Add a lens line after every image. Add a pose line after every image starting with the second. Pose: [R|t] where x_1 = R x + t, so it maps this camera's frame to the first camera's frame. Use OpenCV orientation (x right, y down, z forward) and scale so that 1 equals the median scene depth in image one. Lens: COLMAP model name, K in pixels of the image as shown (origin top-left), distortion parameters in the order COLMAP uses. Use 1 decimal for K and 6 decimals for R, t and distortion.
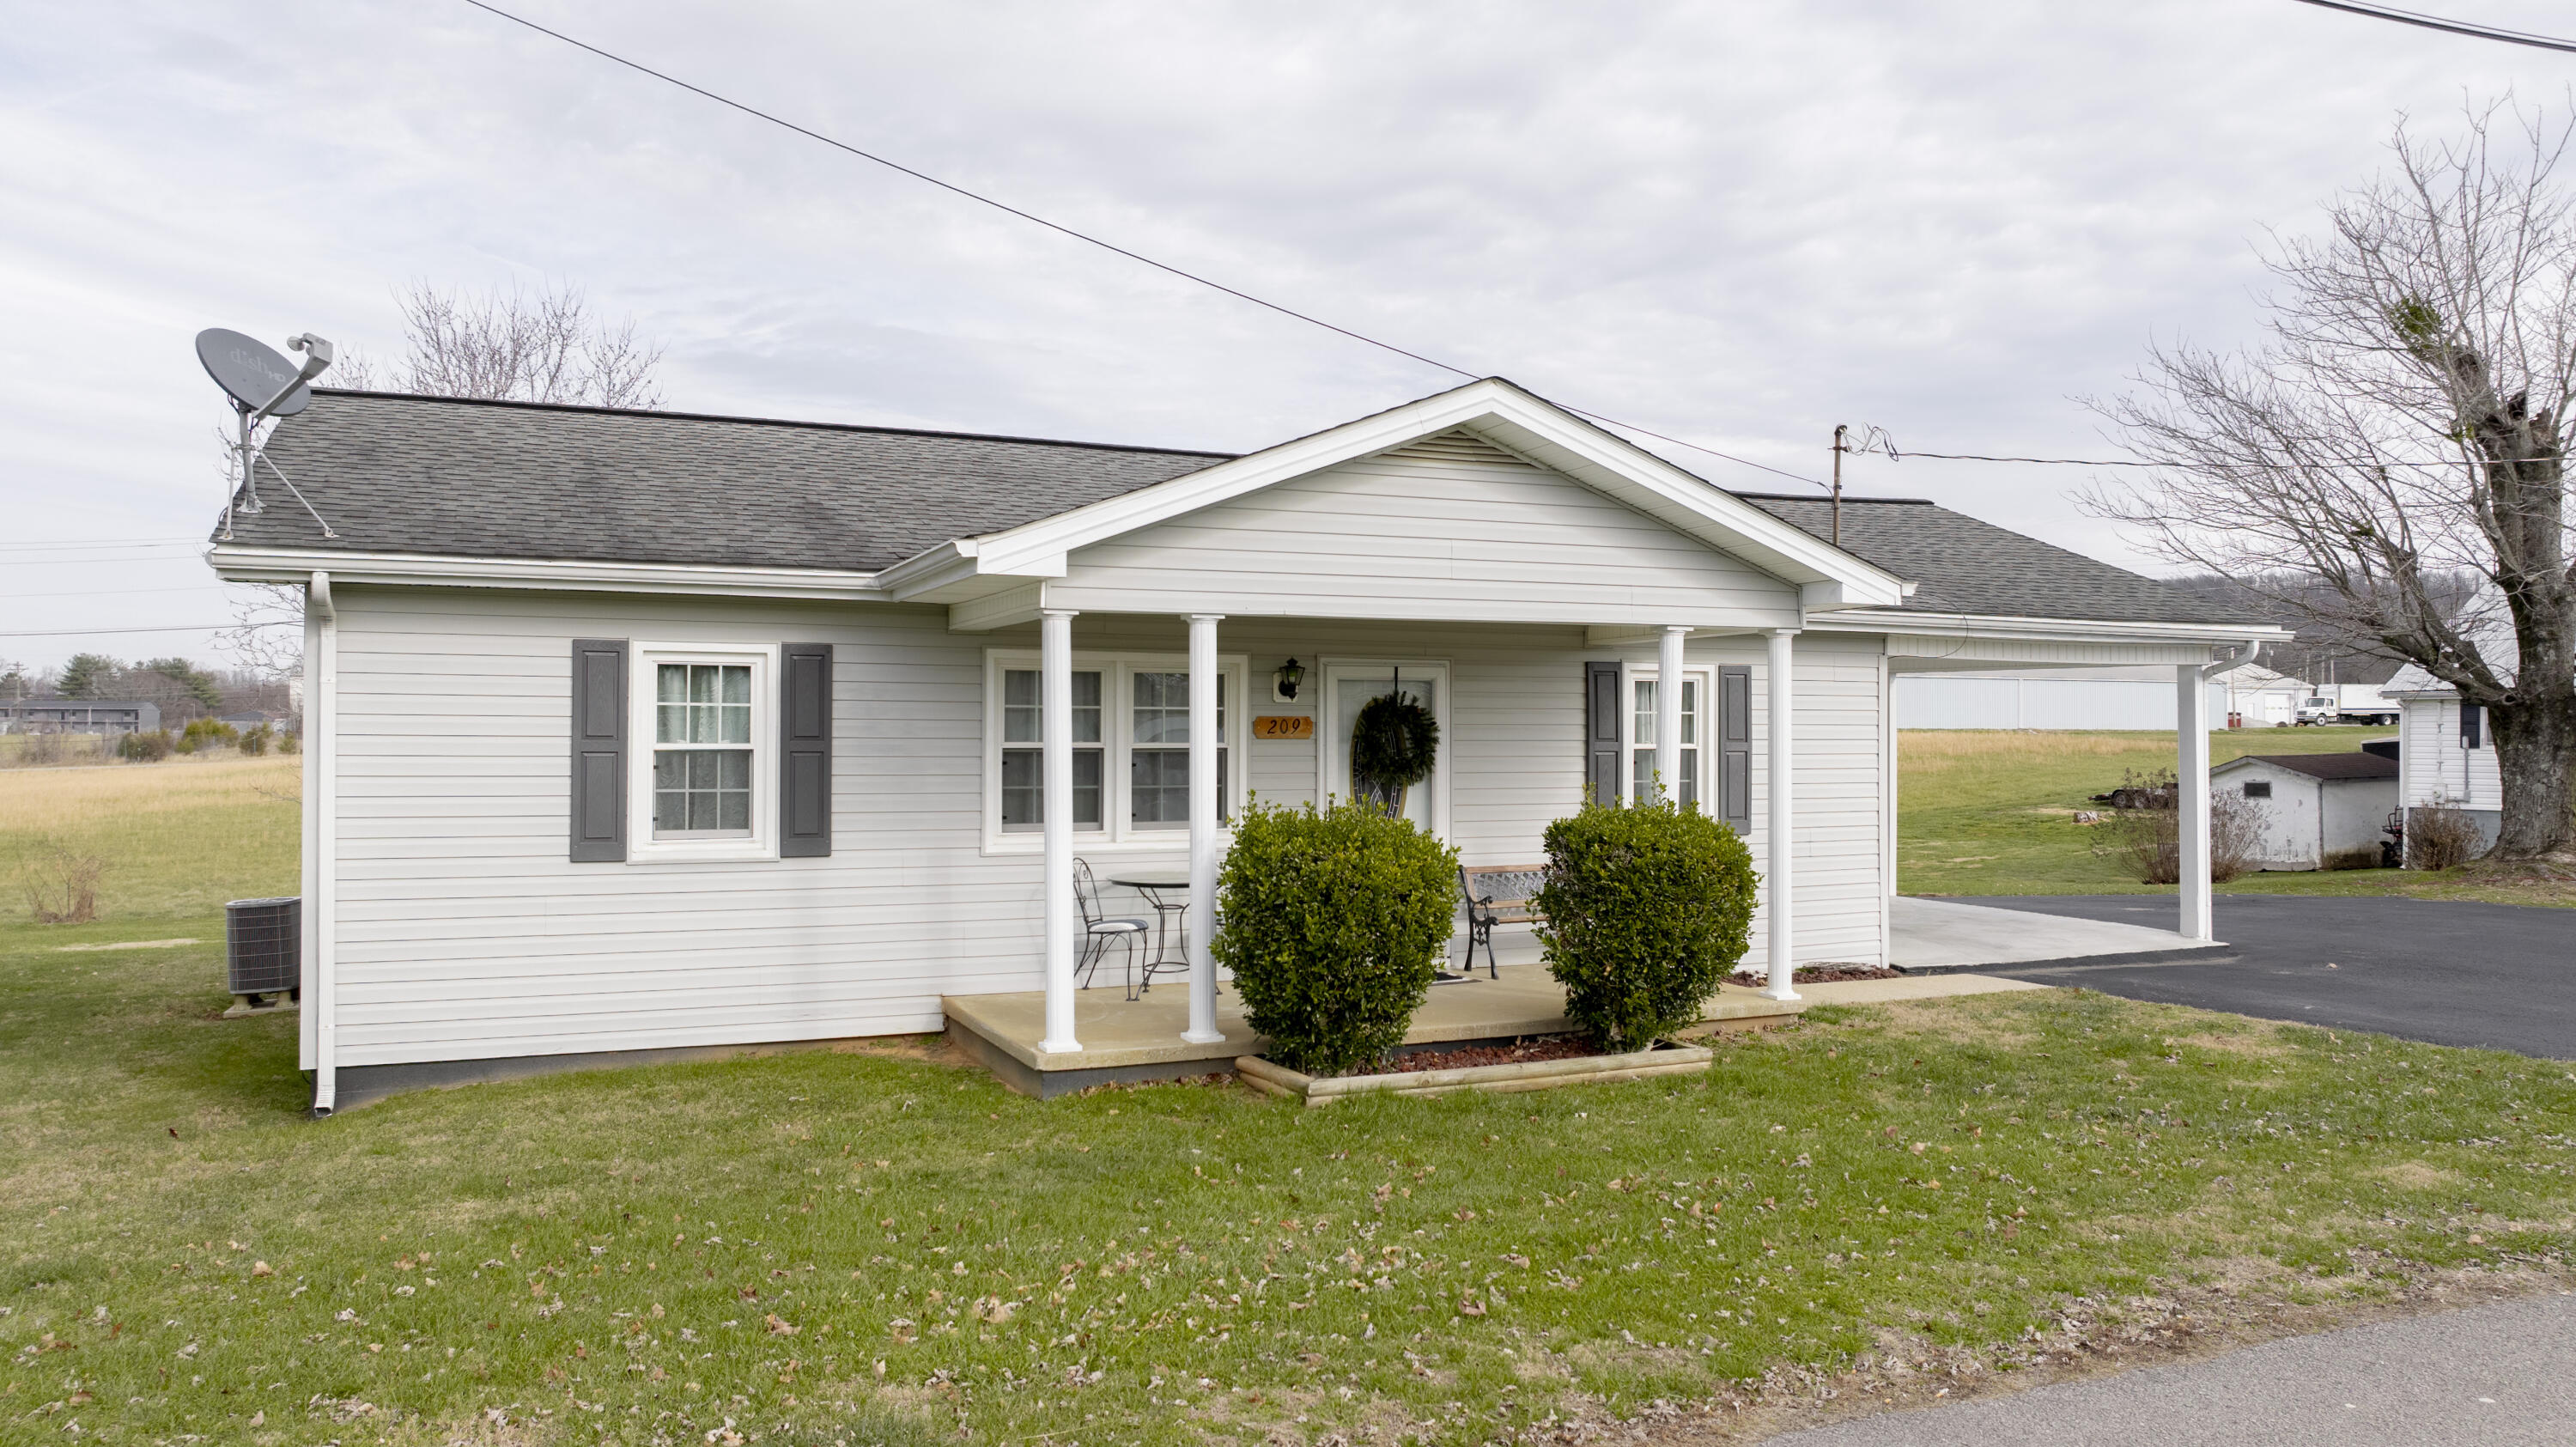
lens RADIAL K [[1815.7, 0, 1291.4], [0, 1815.7, 661.4], [0, 0, 1]] dist [-0.026601, 0.024392]
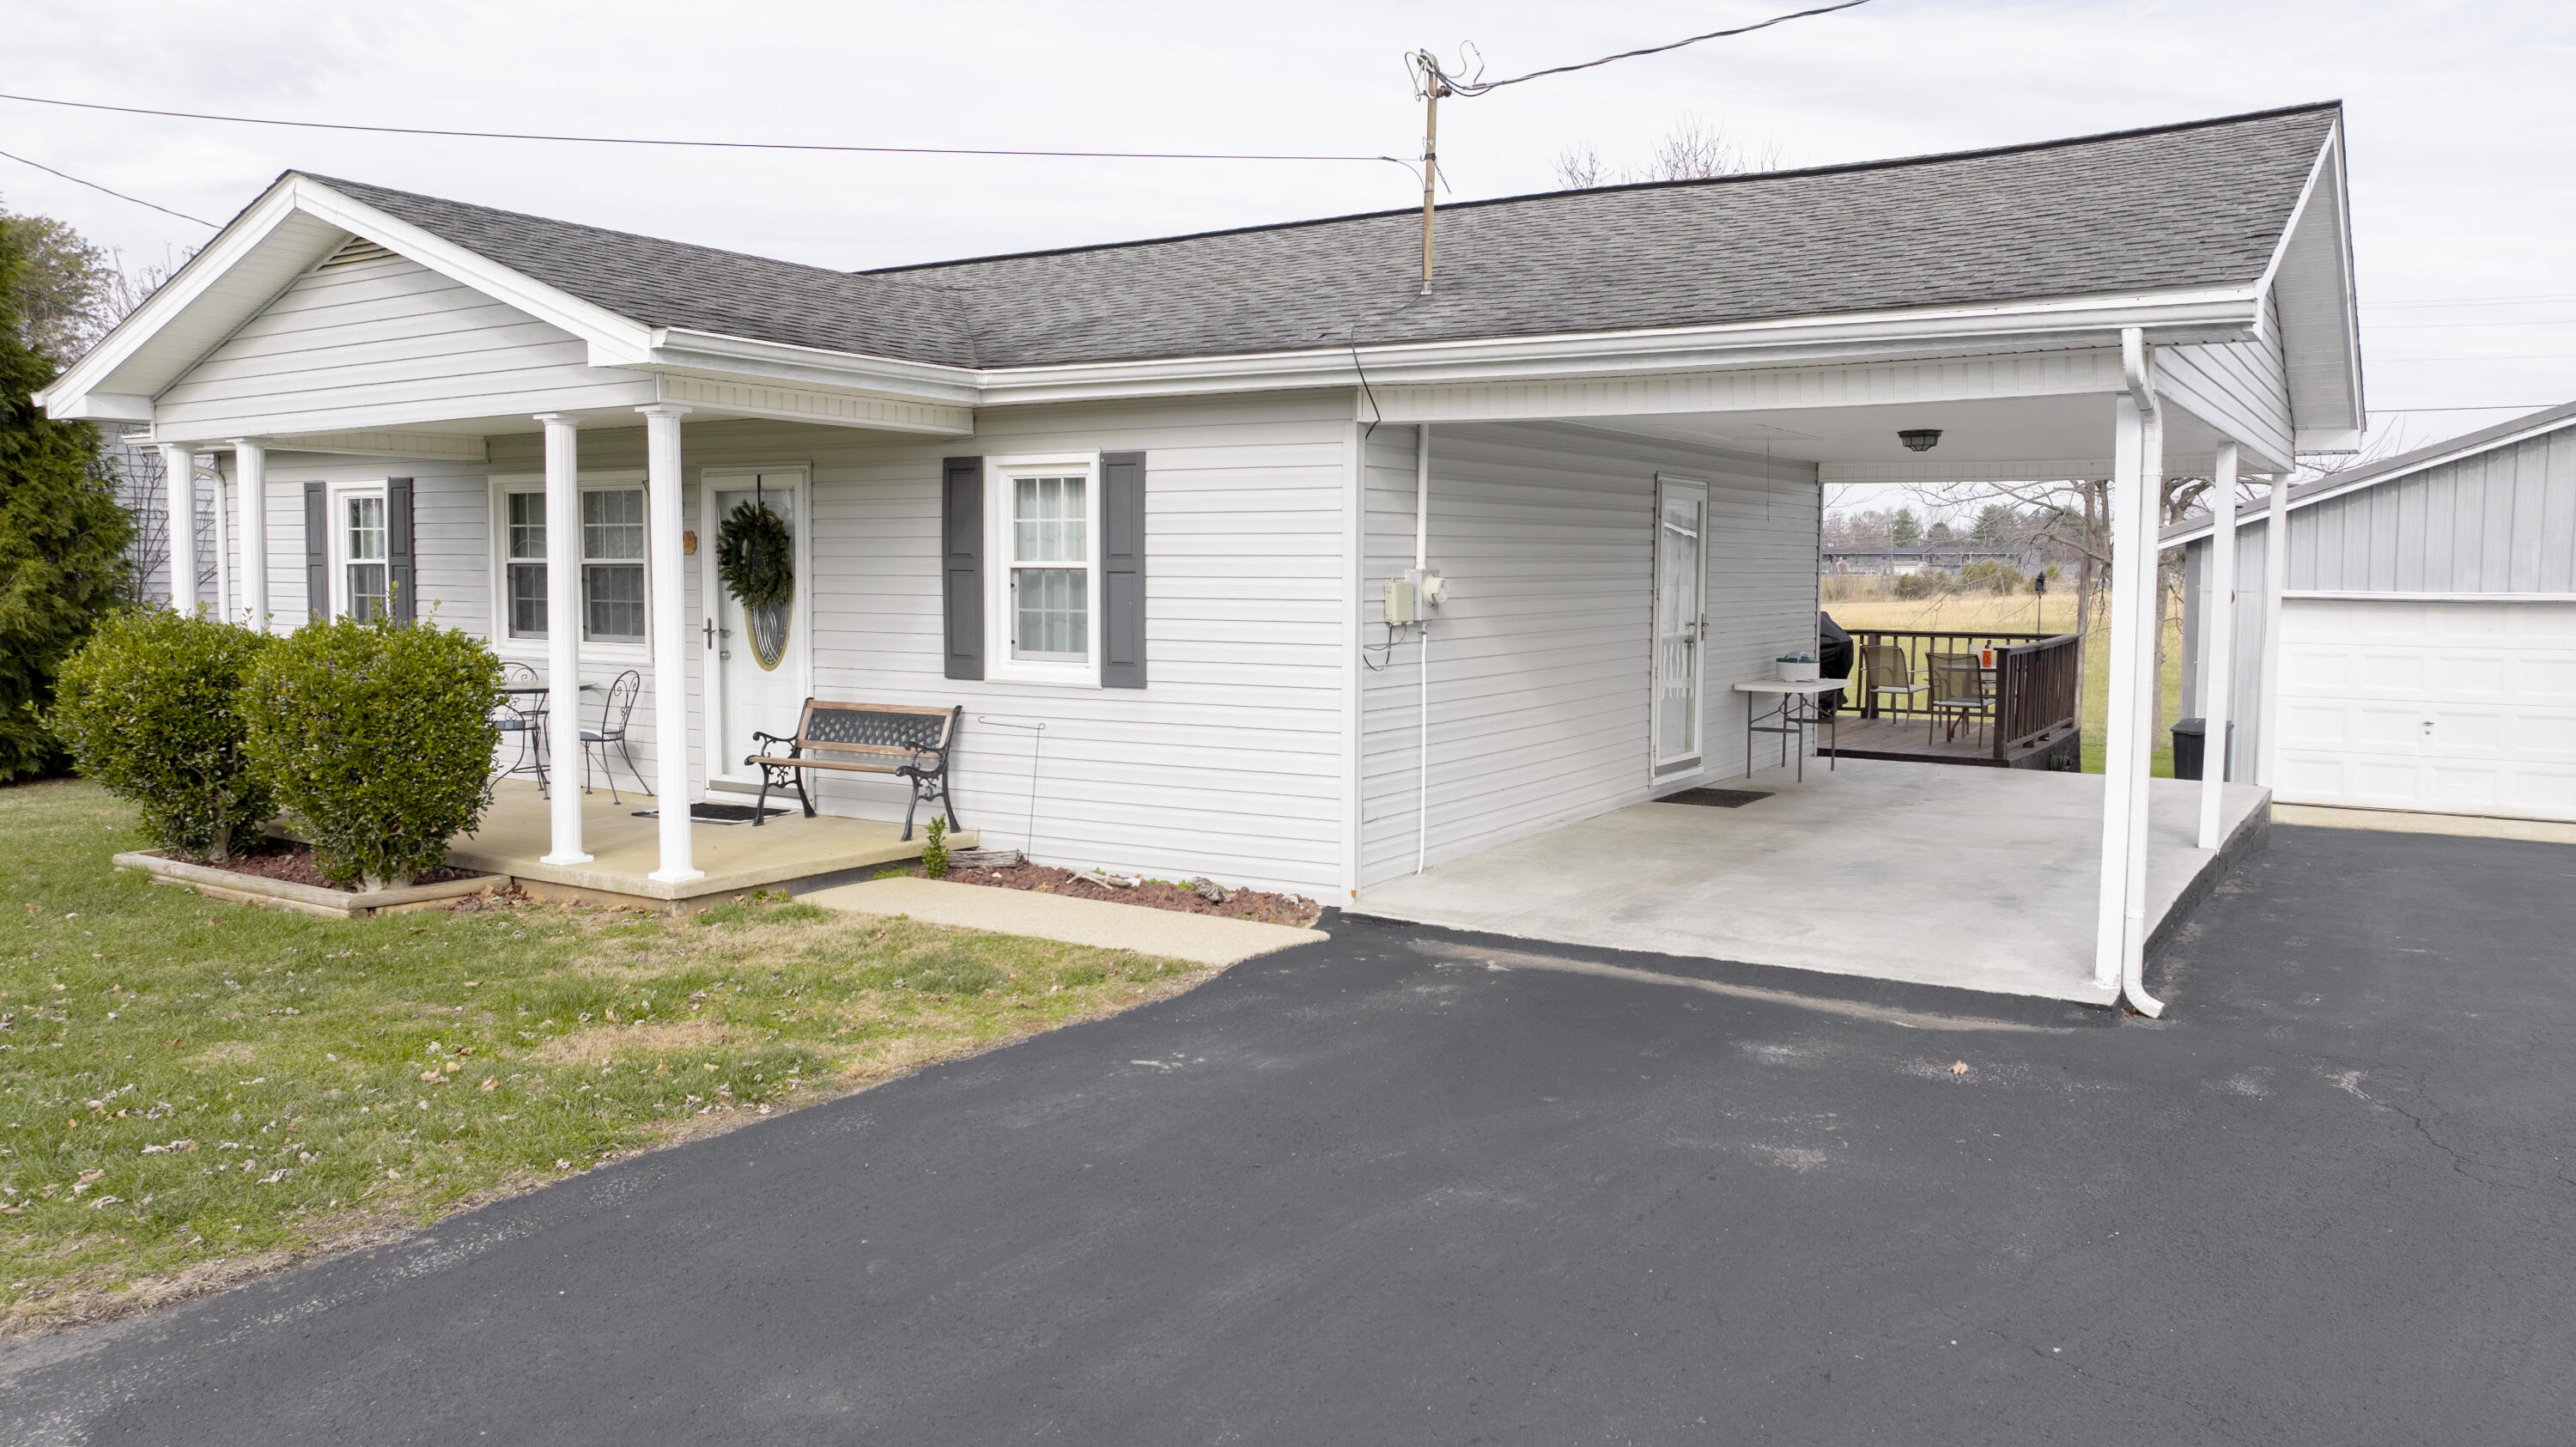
lens RADIAL K [[1815.7, 0, 1298.2], [0, 1815.7, 722.5], [0, 0, 1]] dist [-0.026601, 0.024392]
pose [[0.560590, 0.071904, -0.824966, 1.058568], [0.029867, 0.993819, 0.106917, 0.040900], [0.827555, -0.084576, 0.554978, 0.779301]]
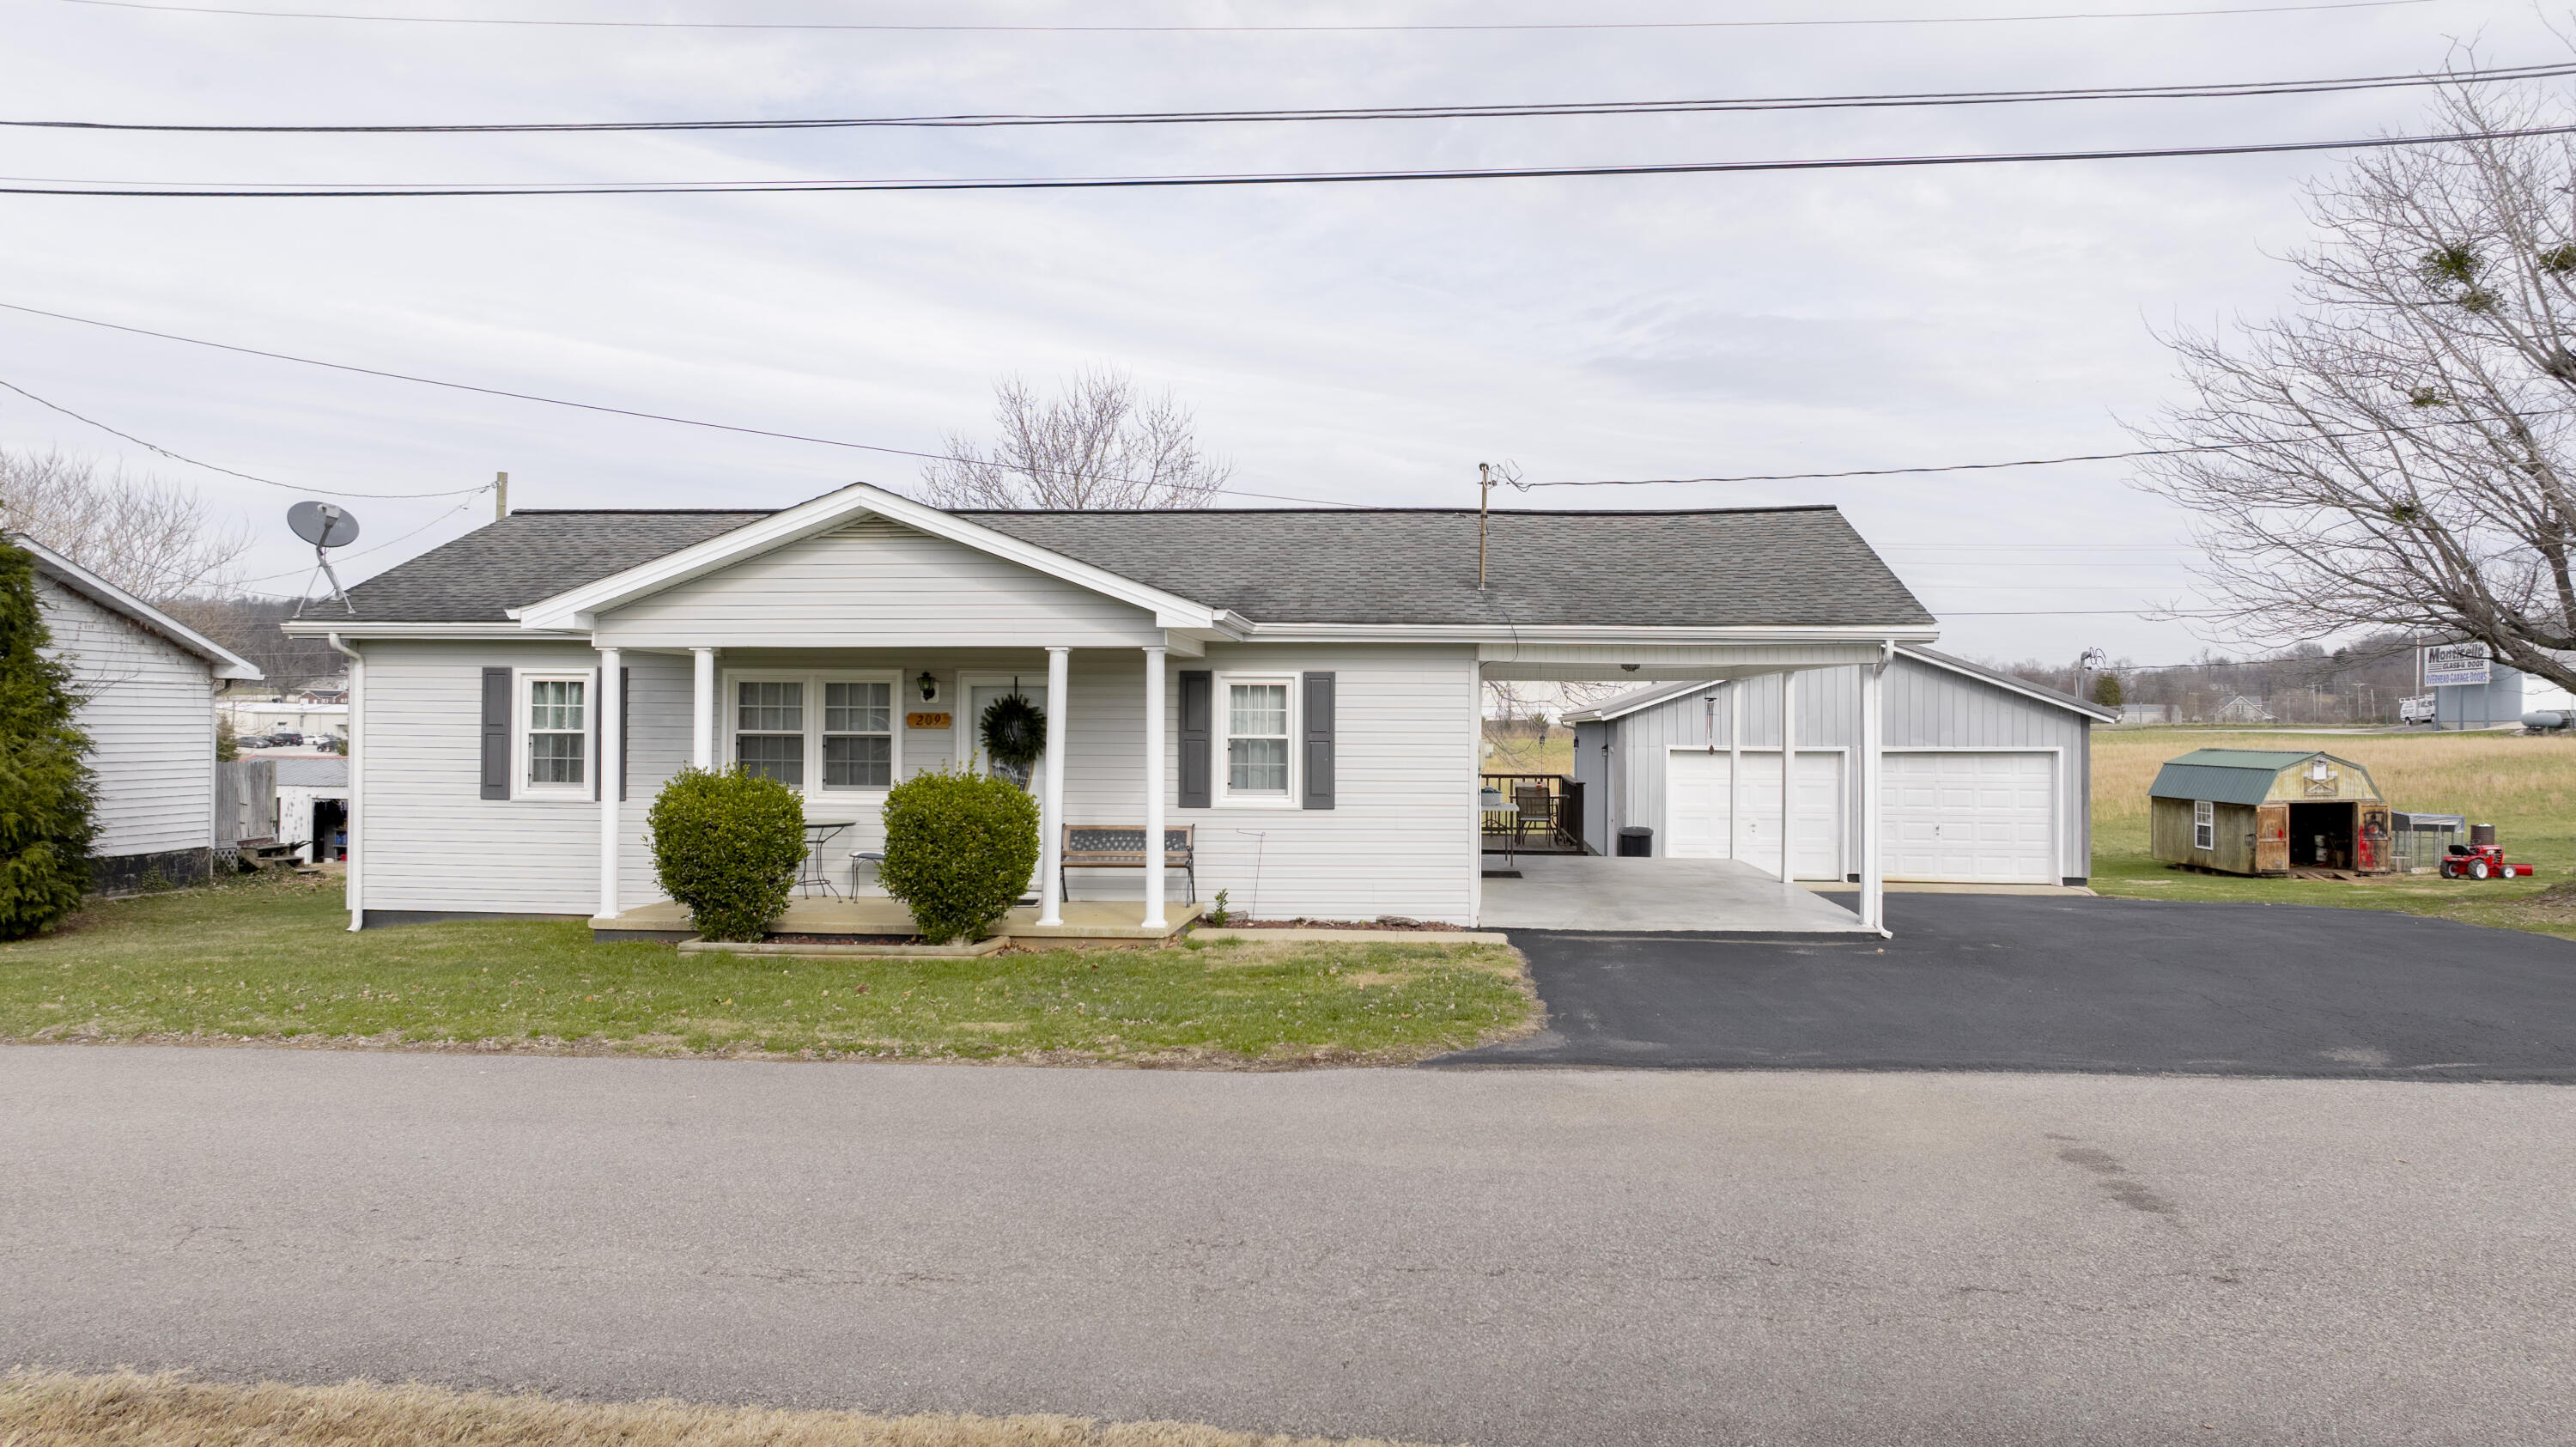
lens RADIAL K [[1815.7, 0, 1304.1], [0, 1815.7, 721.5], [0, 0, 1]] dist [-0.026601, 0.024392]
pose [[0.881997, 0.003389, -0.471243, 0.977866], [0.014267, 0.999324, 0.033889, -0.006875], [0.471039, -0.036613, 0.881352, -0.110768]]
